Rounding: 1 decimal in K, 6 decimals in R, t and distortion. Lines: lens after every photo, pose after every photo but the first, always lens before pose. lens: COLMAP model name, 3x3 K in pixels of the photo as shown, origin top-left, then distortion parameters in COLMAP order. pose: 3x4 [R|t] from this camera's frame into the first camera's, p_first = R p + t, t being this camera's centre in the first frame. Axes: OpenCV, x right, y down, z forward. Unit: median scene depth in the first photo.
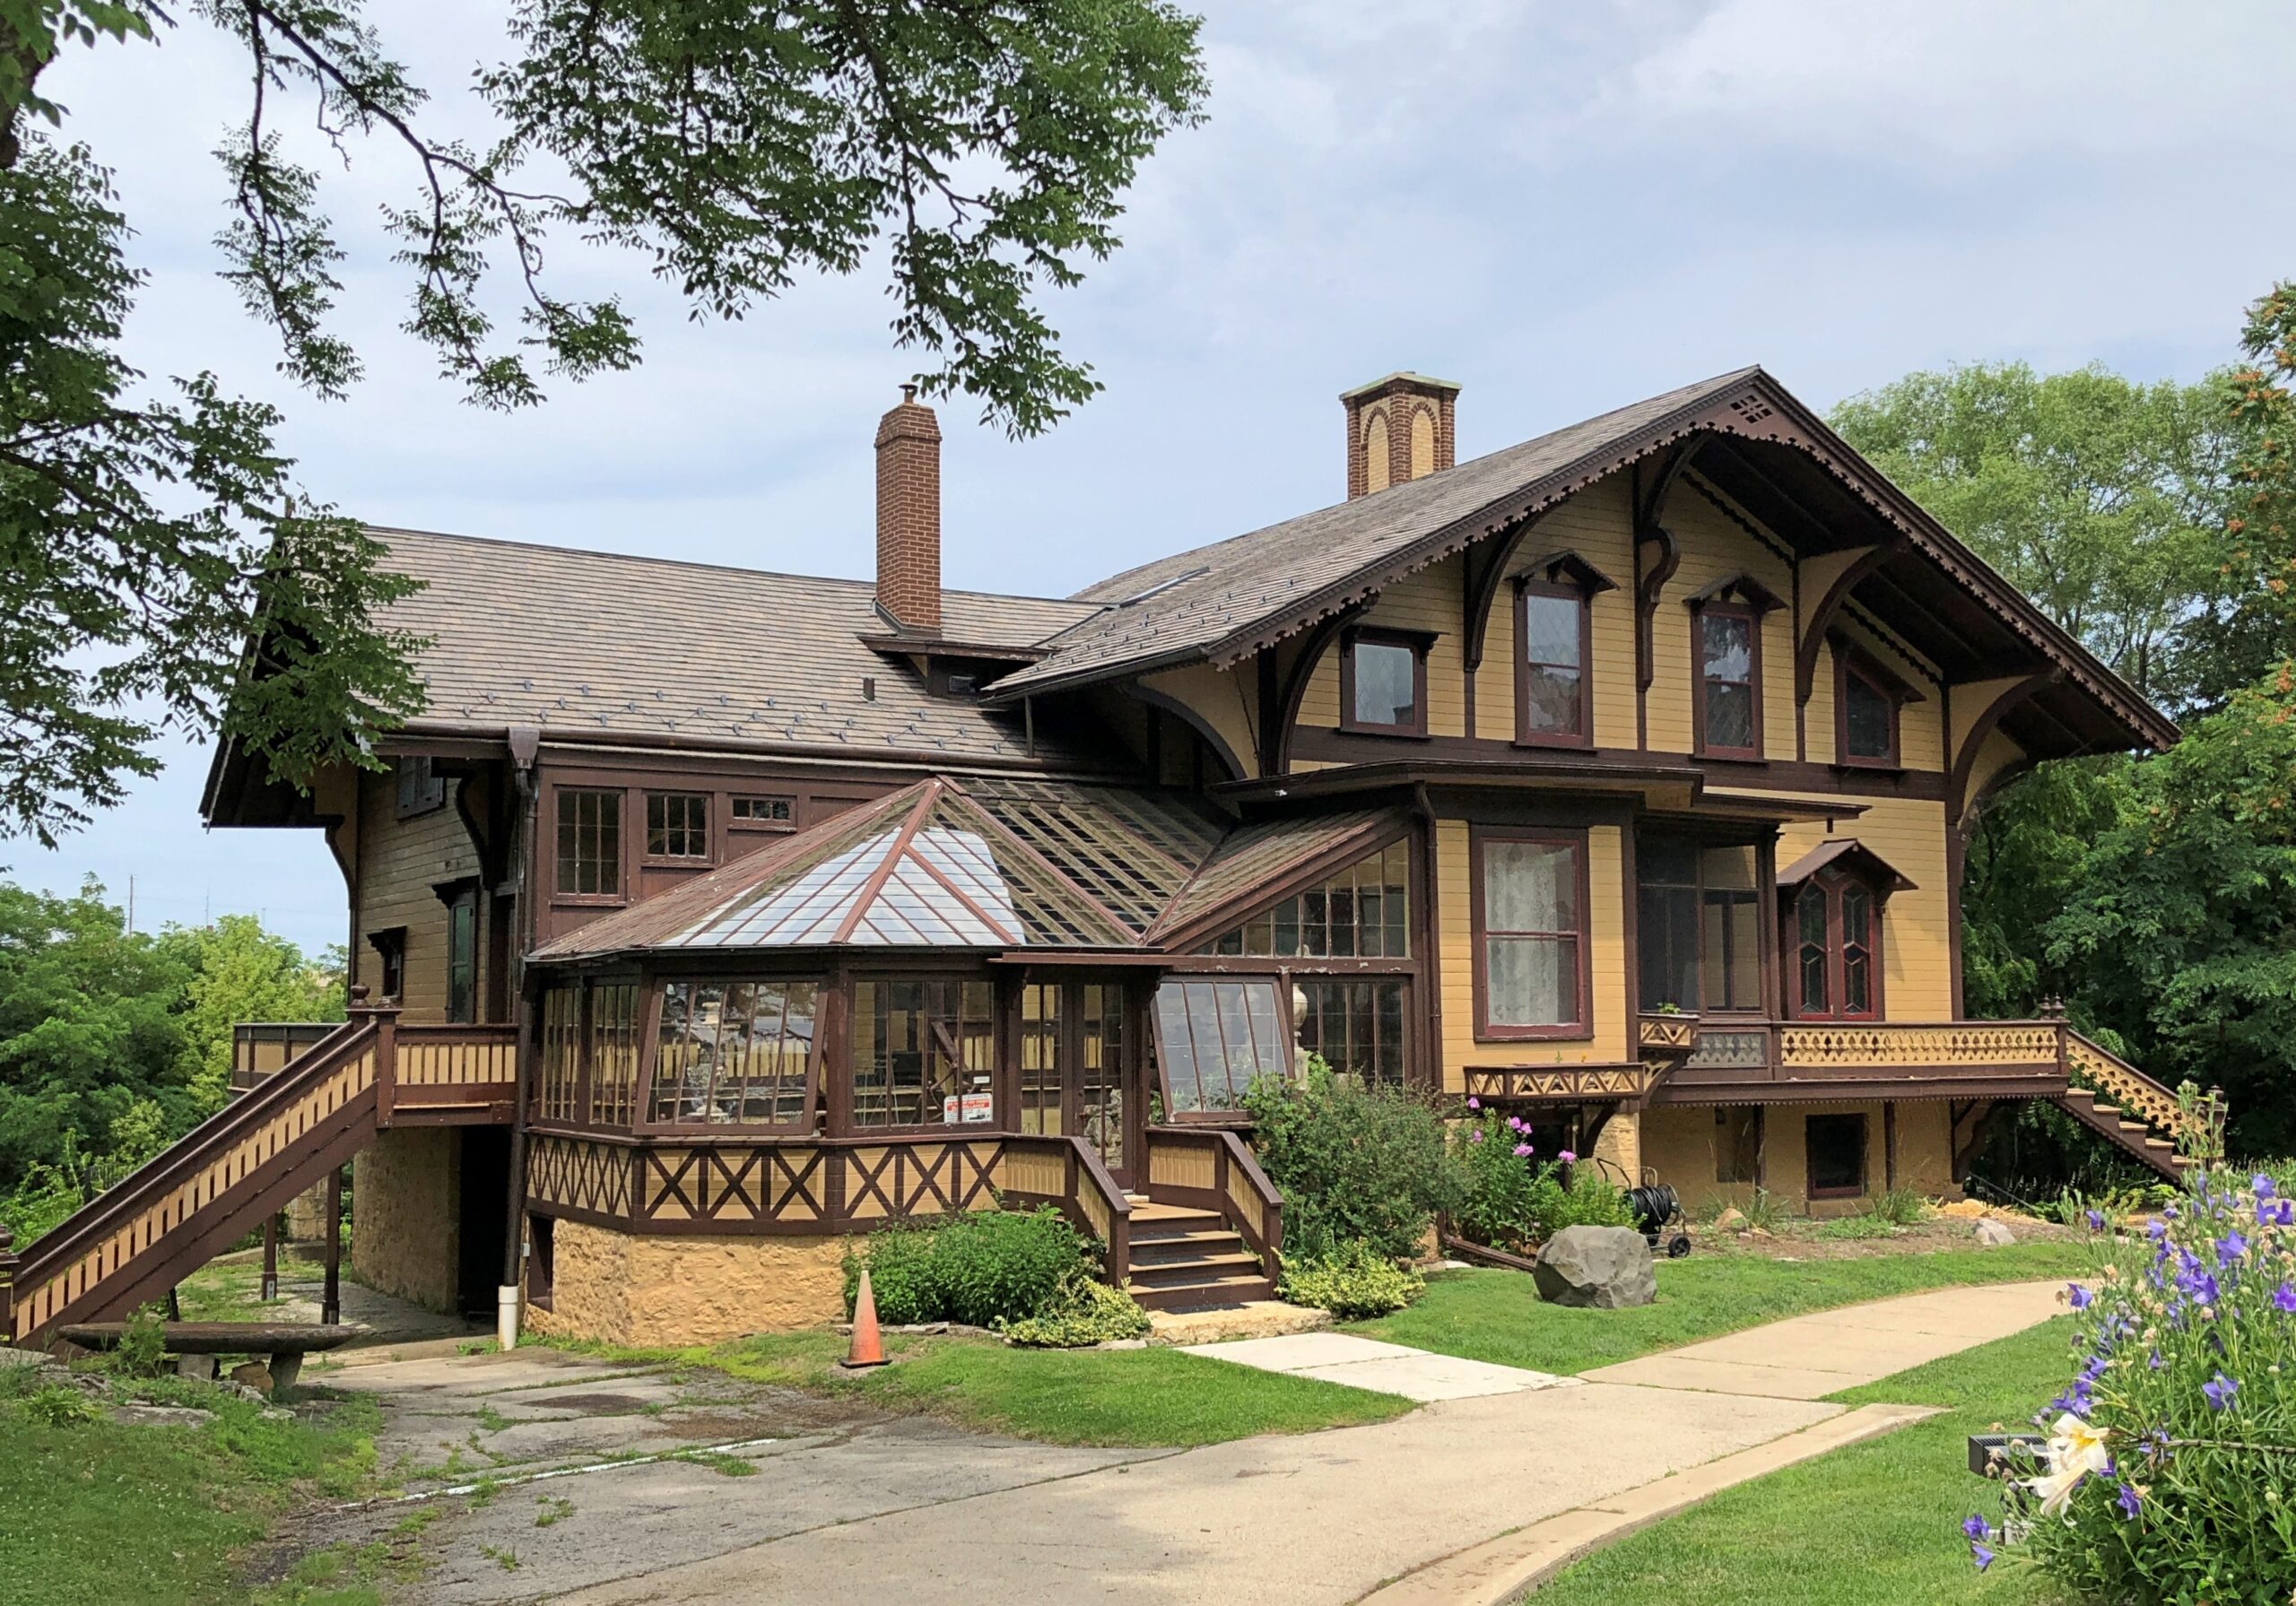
lens RADIAL K [[2285.1, 0, 1148.5], [0, 2285.1, 850.7], [0, 0, 1]] dist [0.010266, 0.015732]
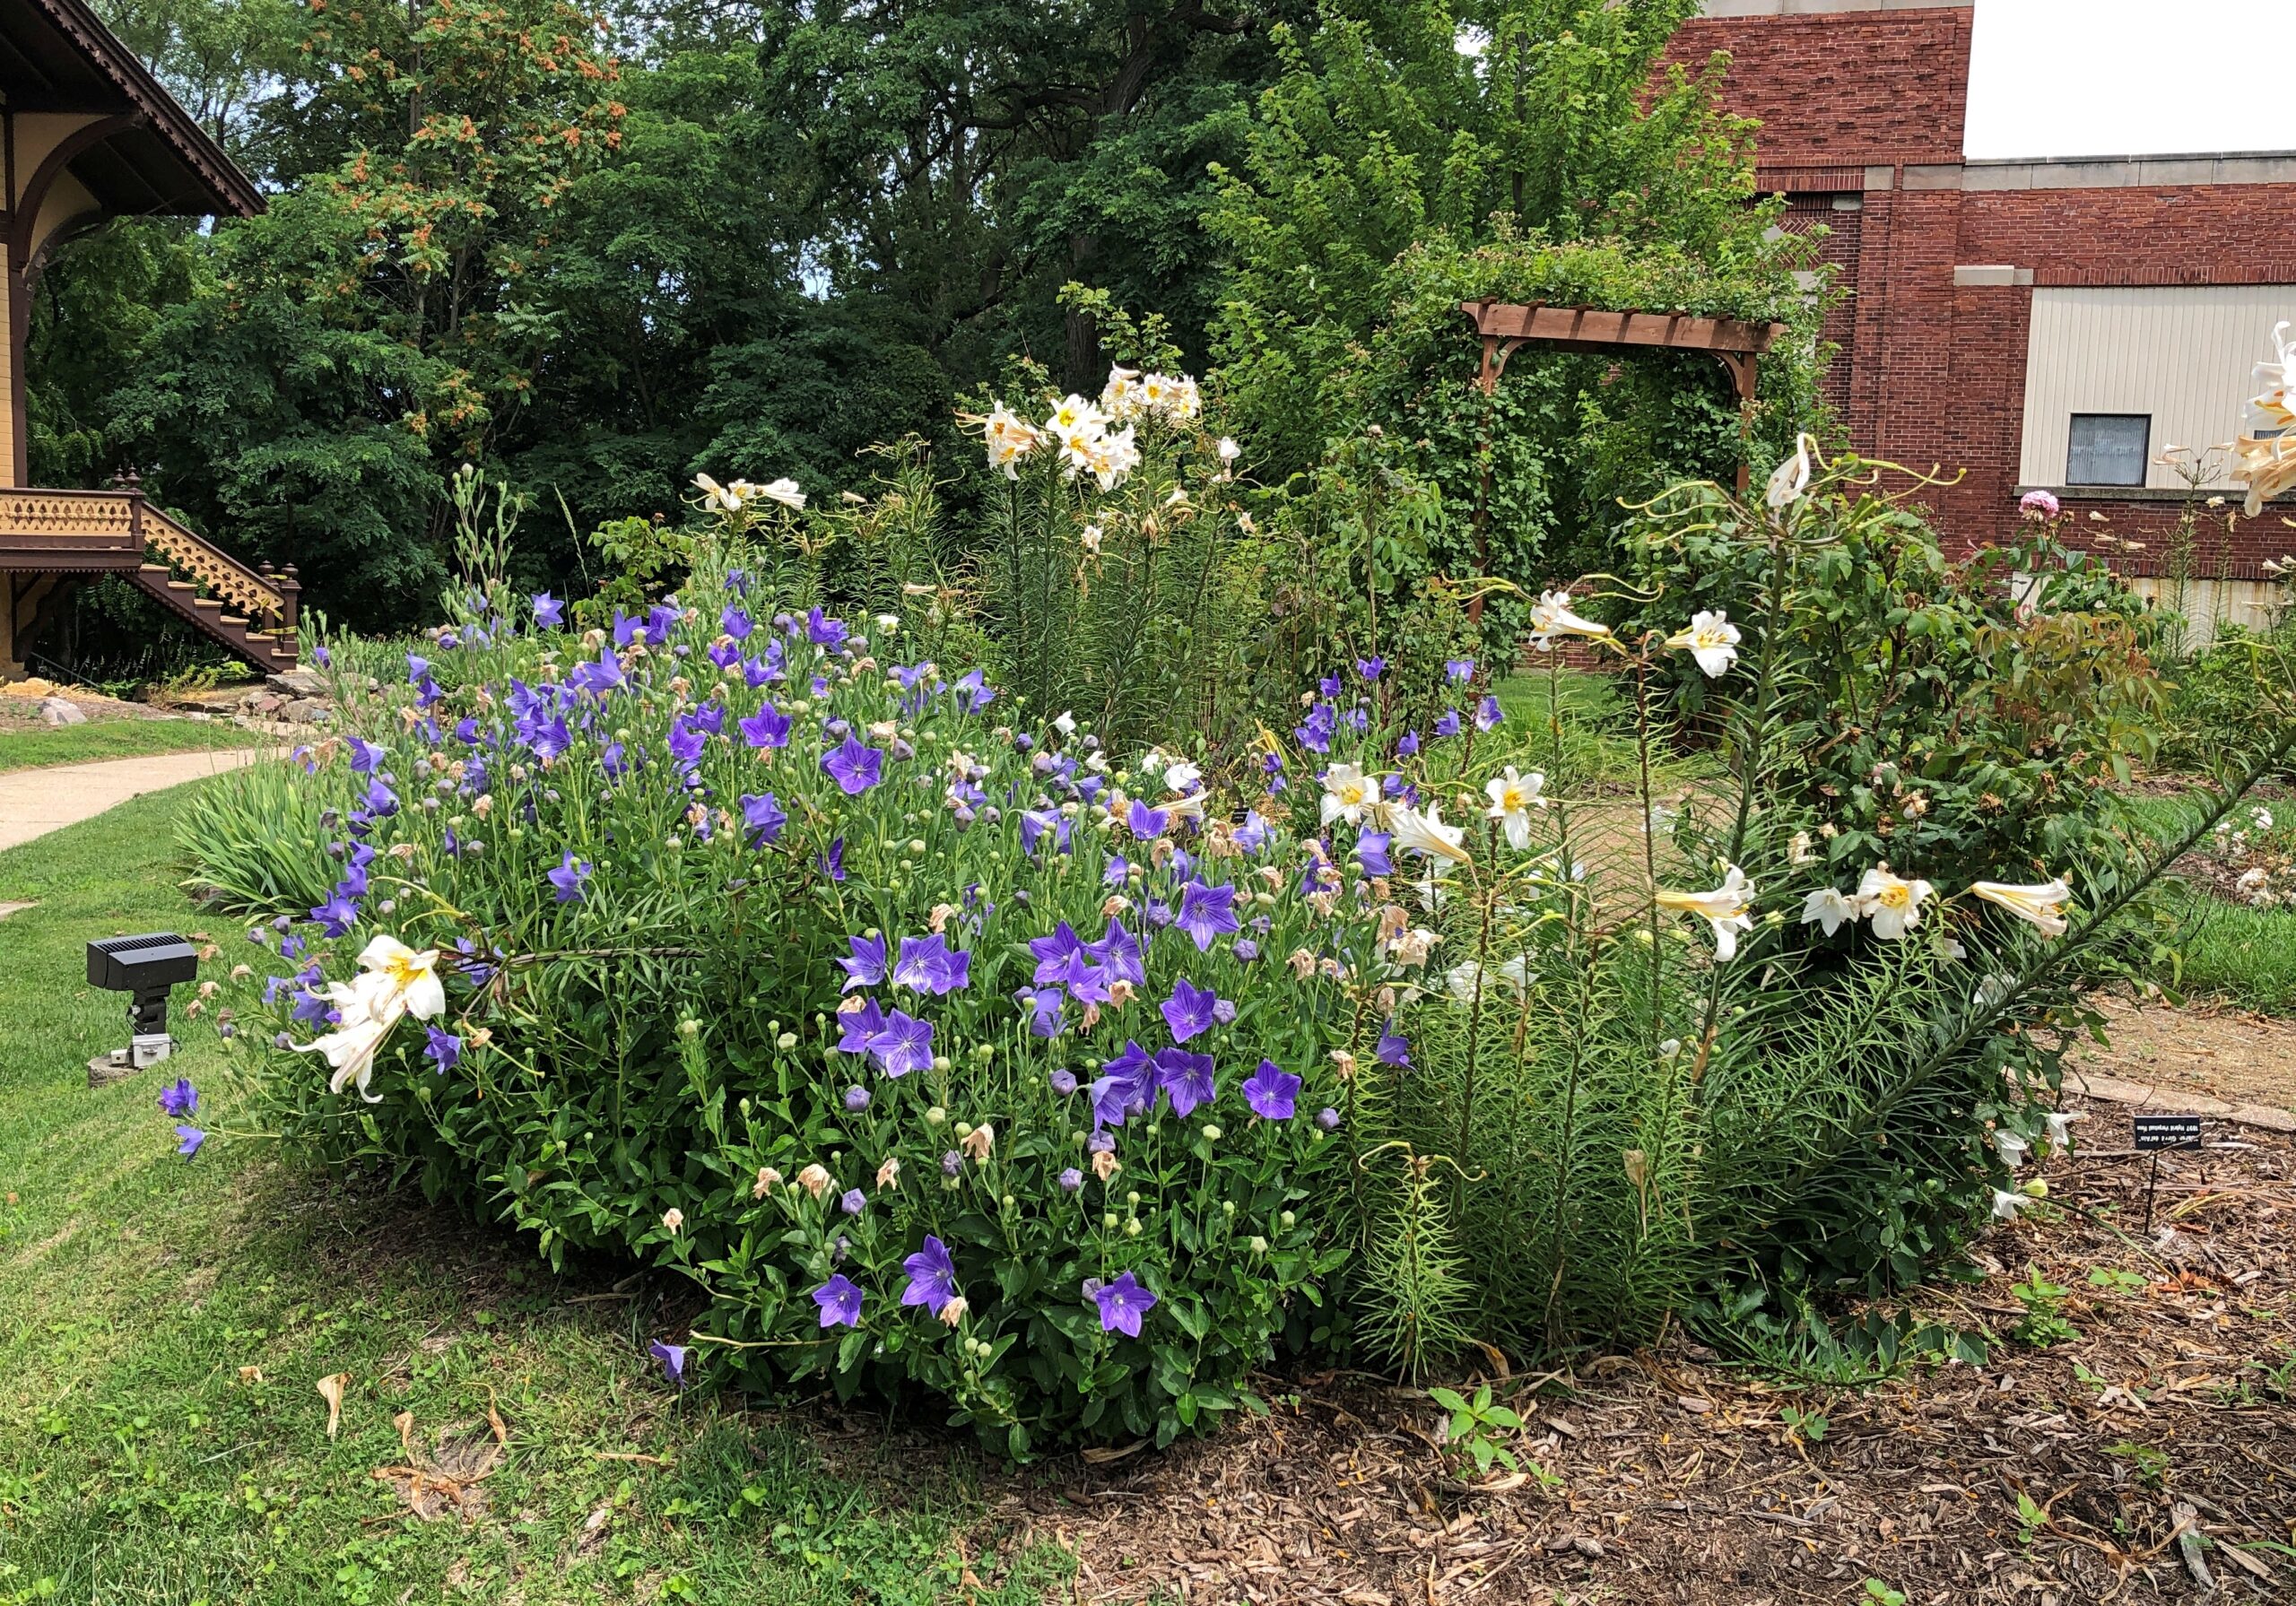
lens RADIAL K [[2120.8, 0, 1148.0], [0, 2120.8, 803.0], [0, 0, 1]] dist [-0.001848, 0.006389]
pose [[0.672345, -0.056684, 0.738065, 0.022411], [-0.095789, 0.982018, 0.162680, 0.018624], [-0.734014, -0.180076, 0.654825, 0.092357]]
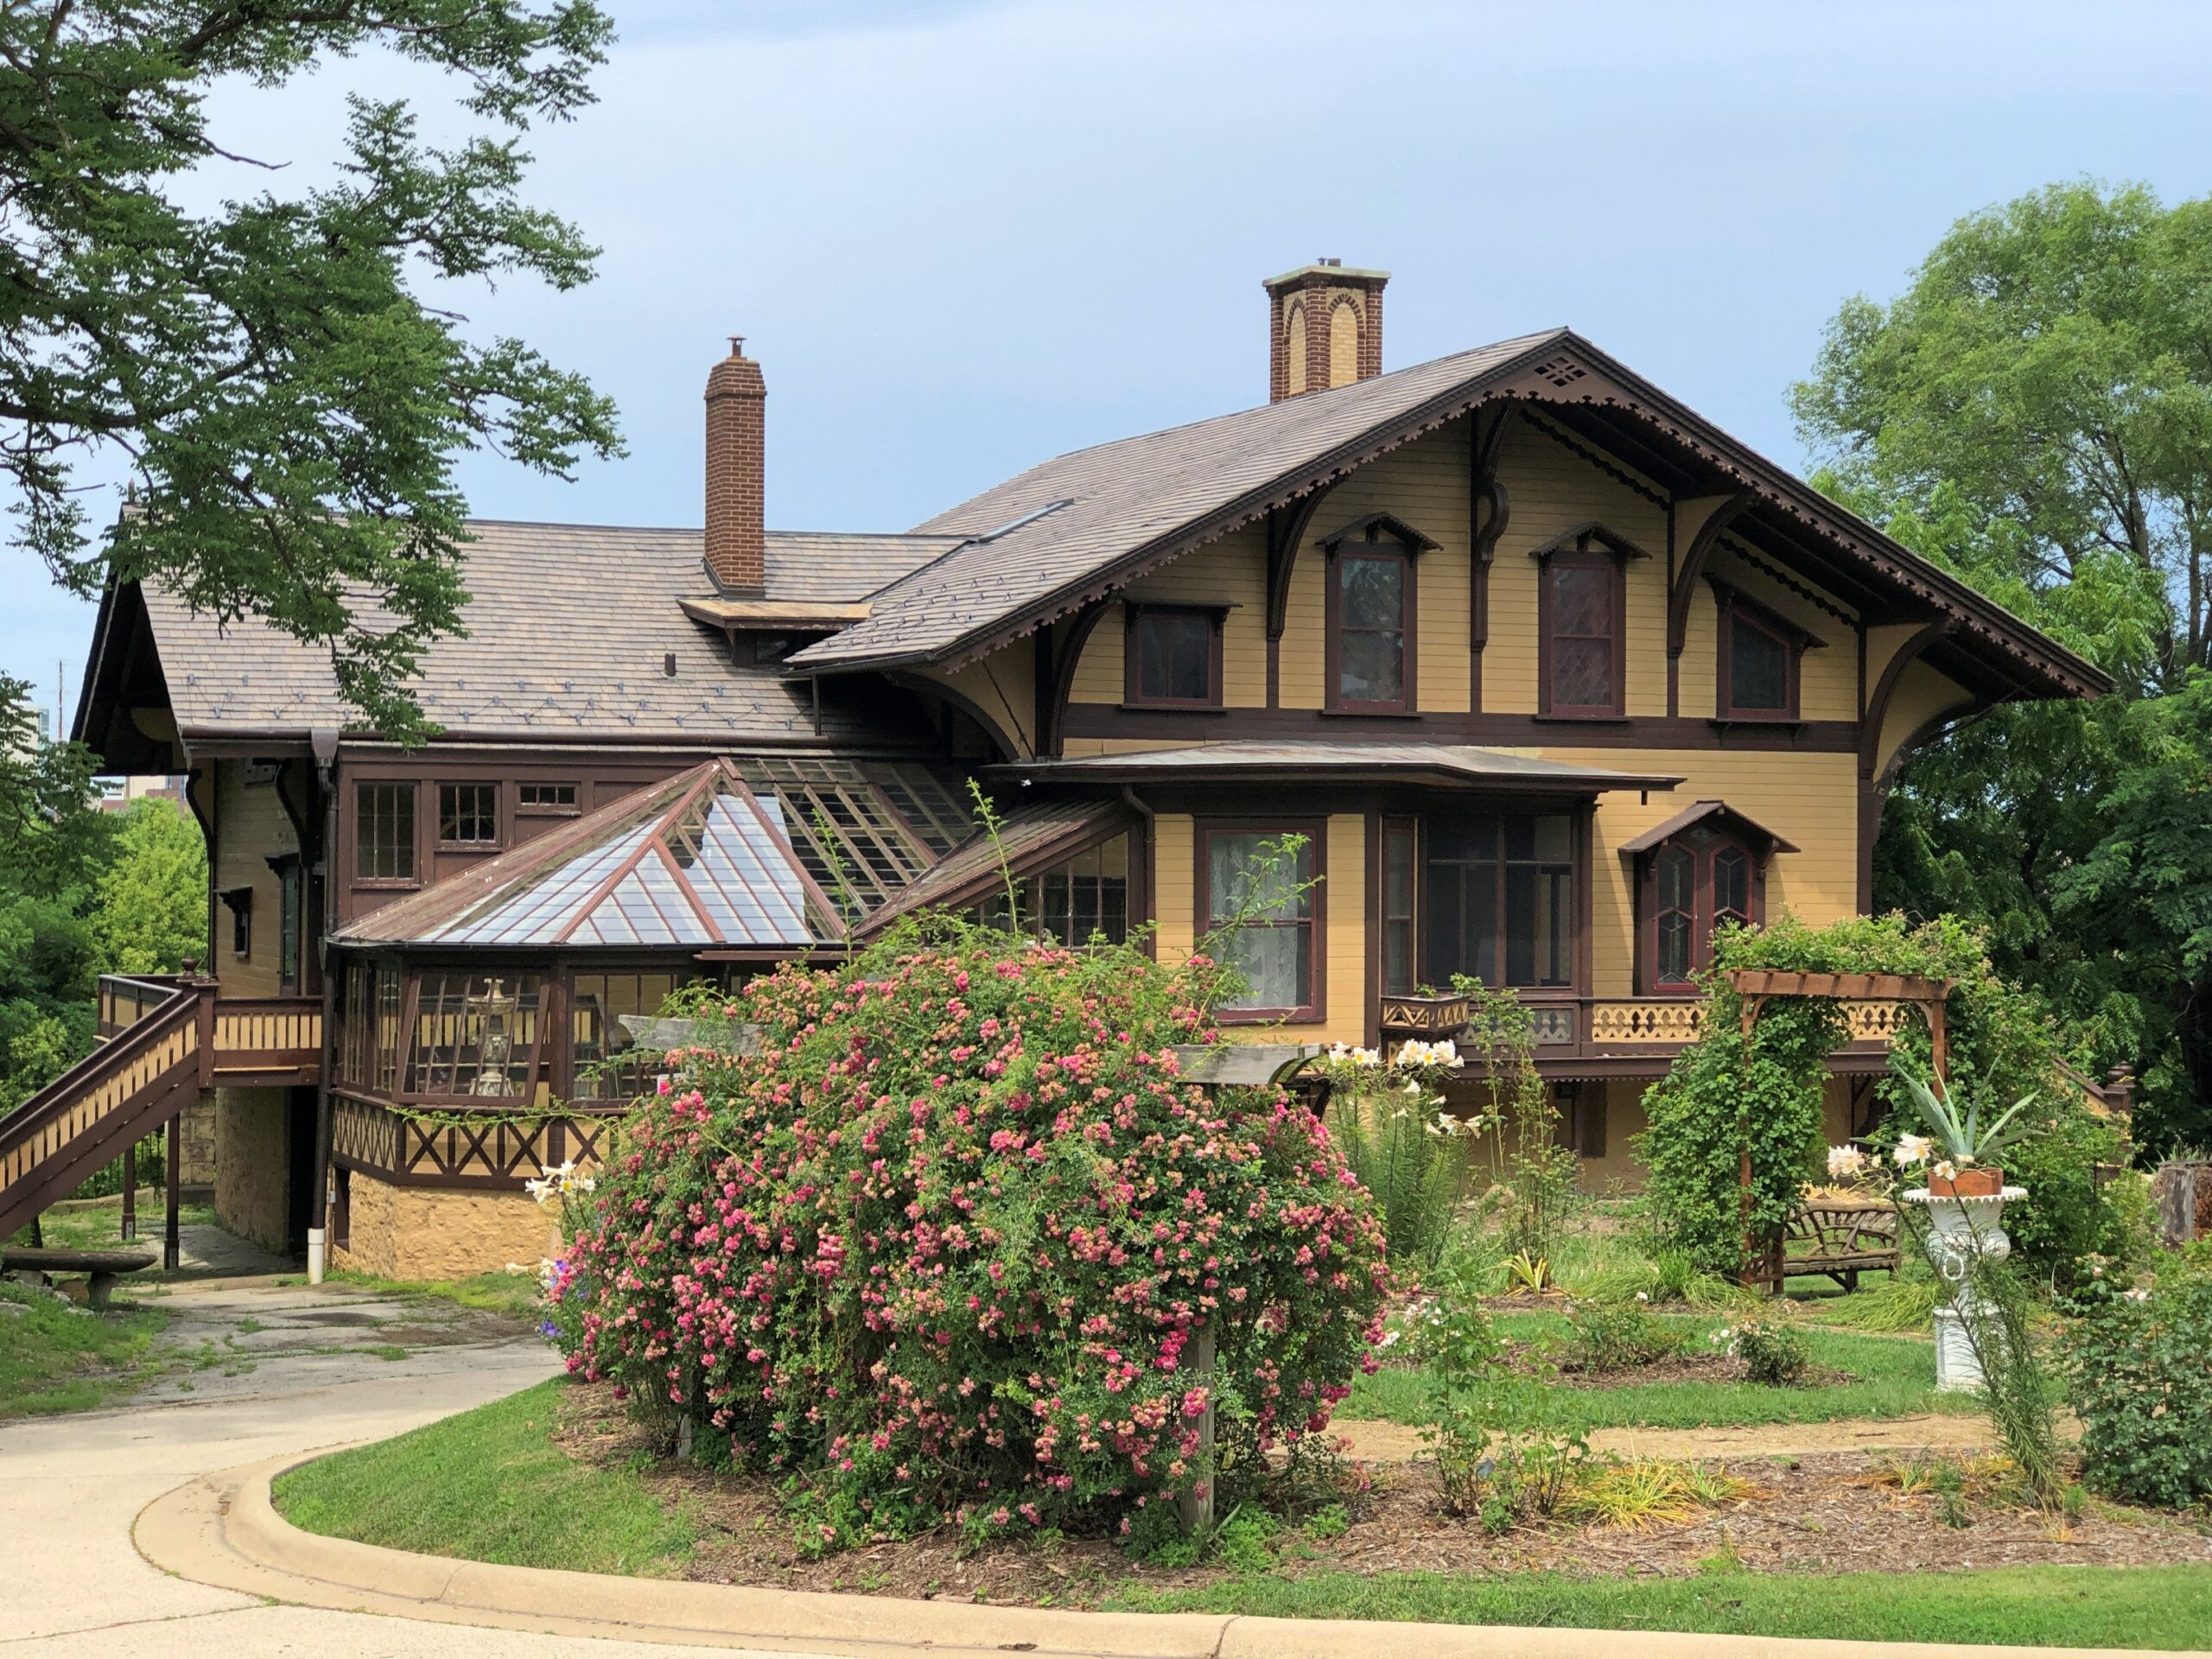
lens RADIAL K [[3714.0, 0, 1106.0], [0, 3714.0, 829.5], [0, 0, 1]] dist [-0.404840, 3.767129]
pose [[0.989540, 0.007594, -0.144056, 0.300247], [0.002049, 0.997773, 0.066672, -0.103701], [0.144241, -0.066270, 0.987321, -0.591455]]
